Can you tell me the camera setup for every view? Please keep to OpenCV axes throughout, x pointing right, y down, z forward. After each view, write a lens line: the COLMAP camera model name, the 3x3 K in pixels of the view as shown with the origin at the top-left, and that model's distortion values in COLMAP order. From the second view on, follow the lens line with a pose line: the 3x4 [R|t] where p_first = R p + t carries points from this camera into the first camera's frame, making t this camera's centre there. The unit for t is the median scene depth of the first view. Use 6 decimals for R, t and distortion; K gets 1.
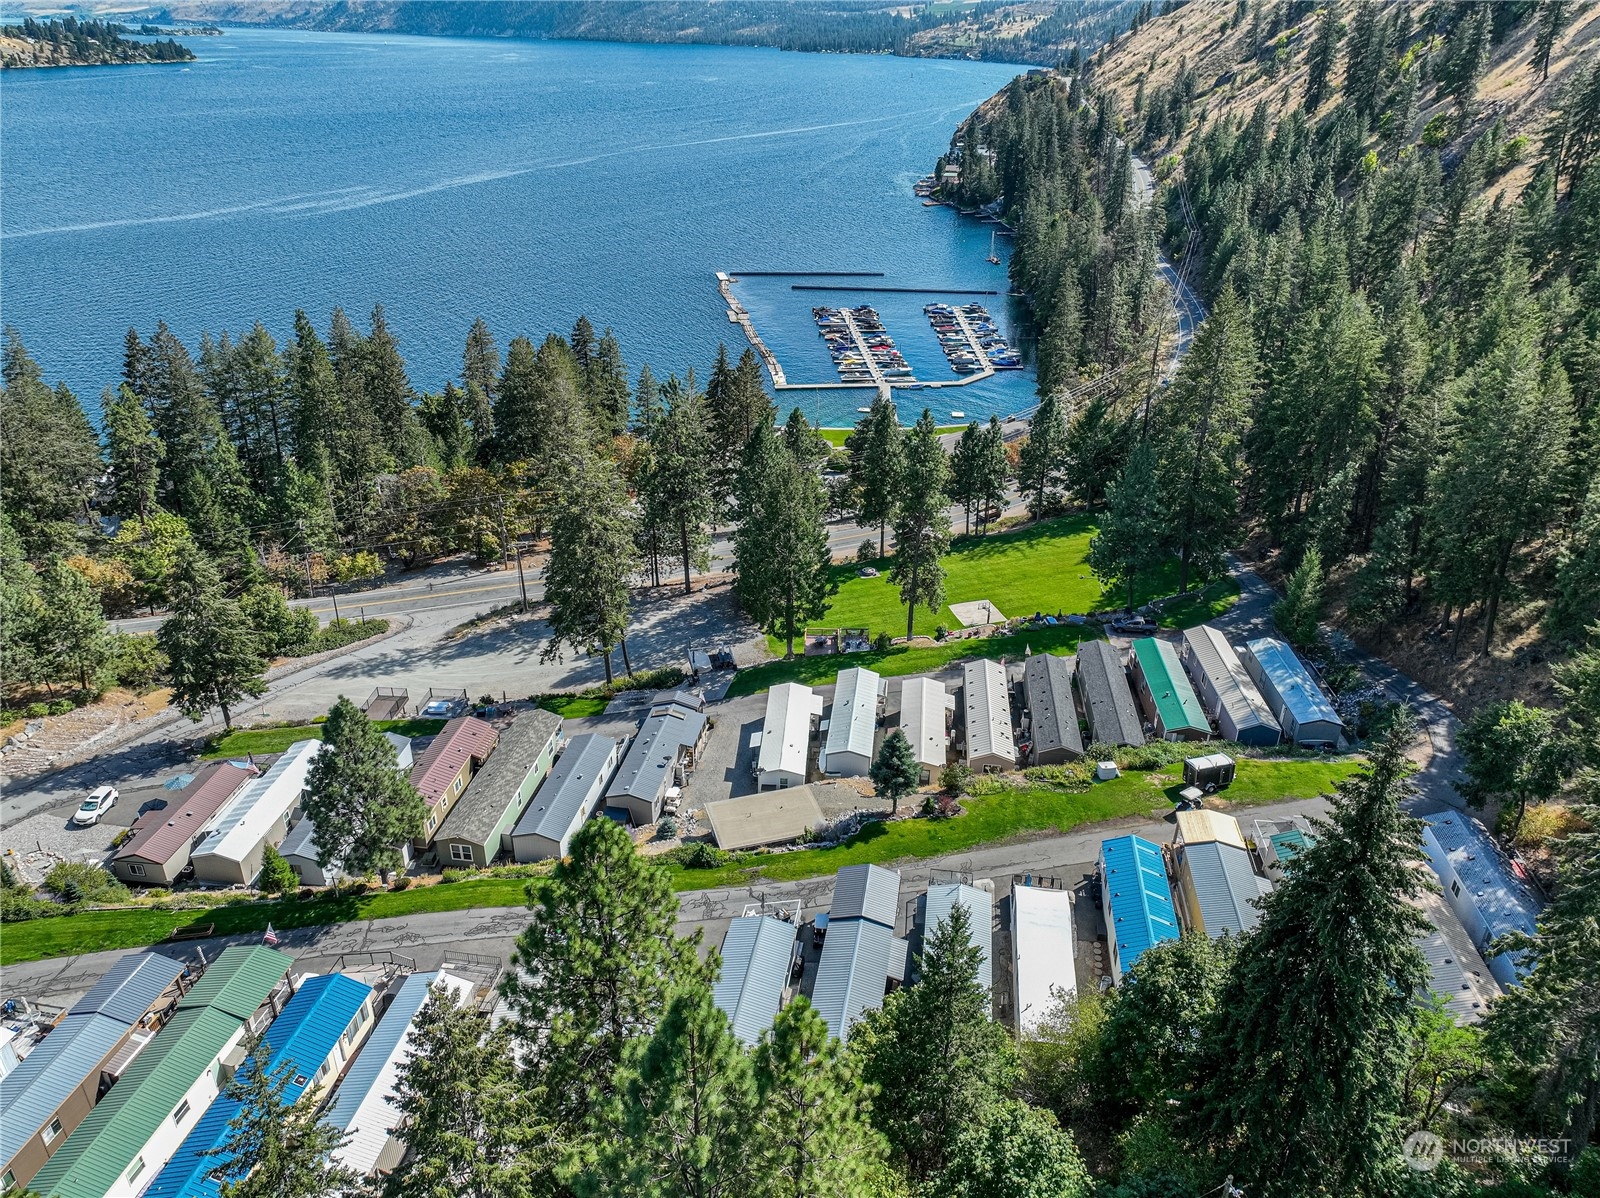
lens RADIAL K [[1129.5, 0, 805.5], [0, 1129.5, 599.0], [0, 0, 1]] dist [0.006196, -0.000360]
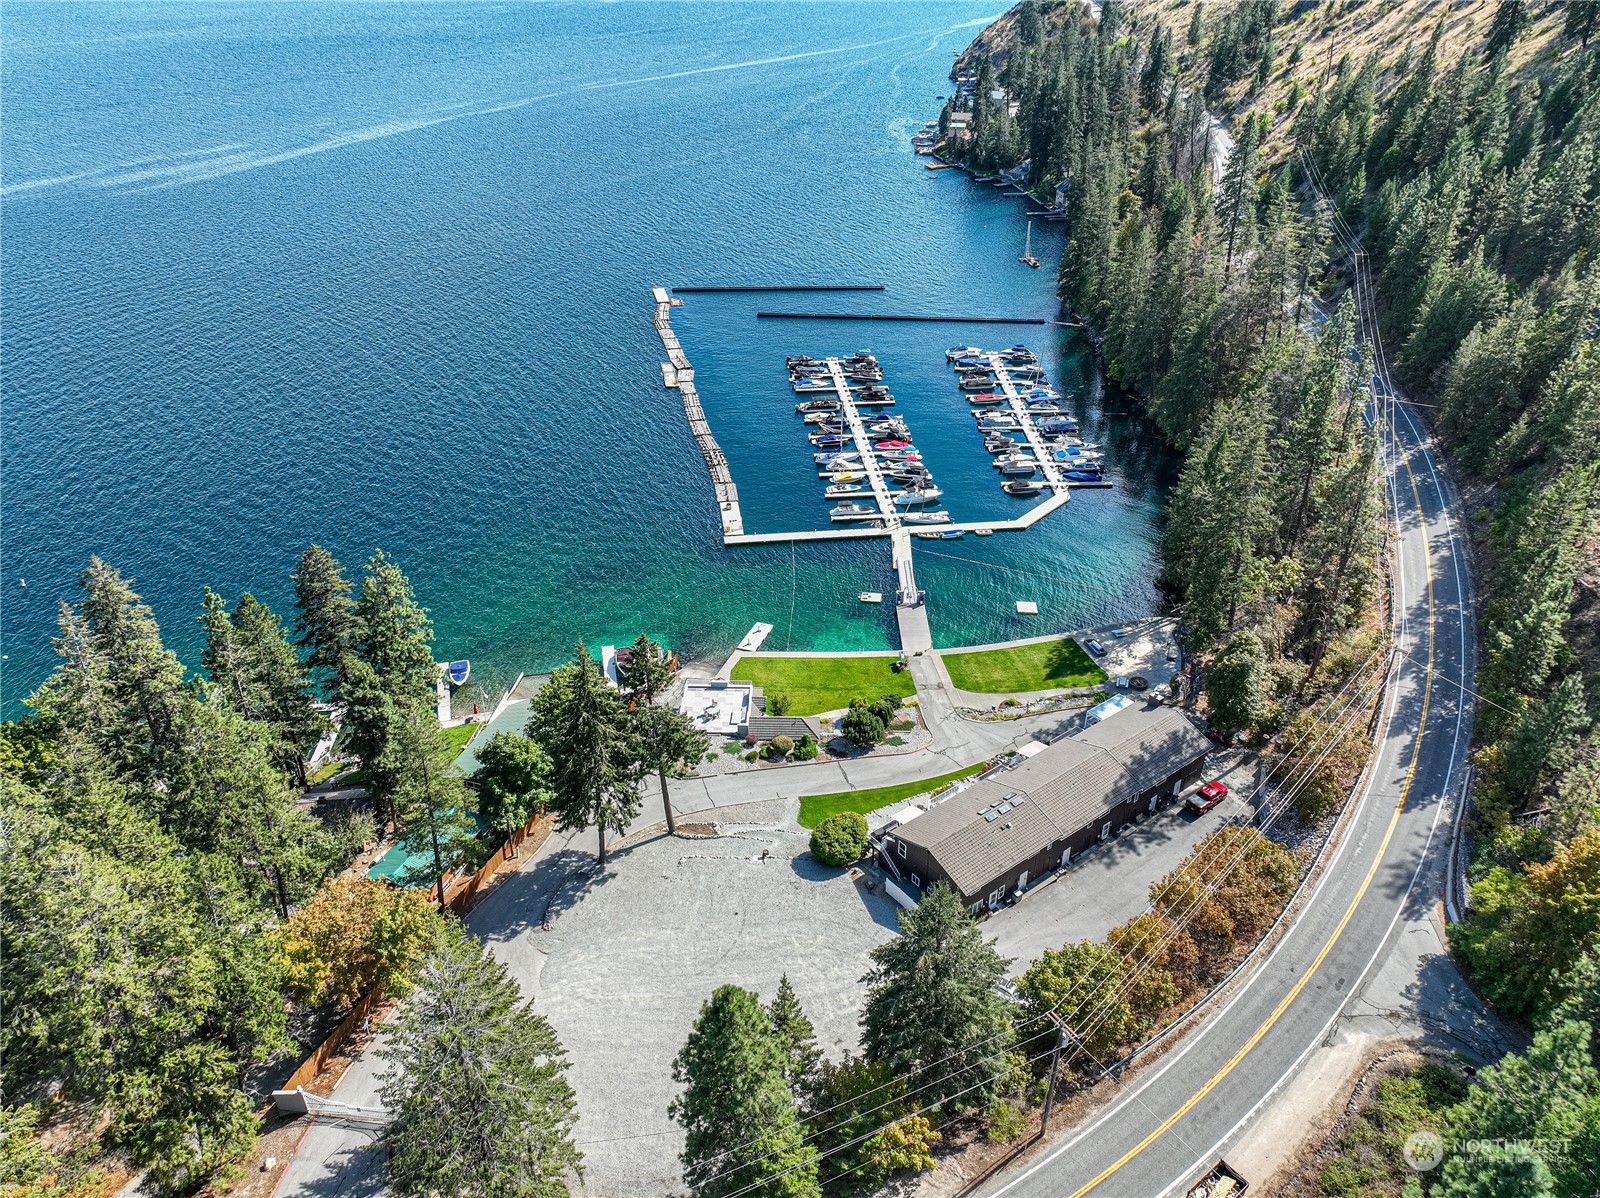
lens RADIAL K [[1129.5, 0, 795.6], [0, 1129.5, 601.1], [0, 0, 1]] dist [0.006196, -0.000360]
pose [[0.999931, -0.010819, 0.004605, 0.007134], [0.010516, 0.998058, 0.061395, -0.149954], [-0.005260, -0.061342, 0.998103, 0.296812]]
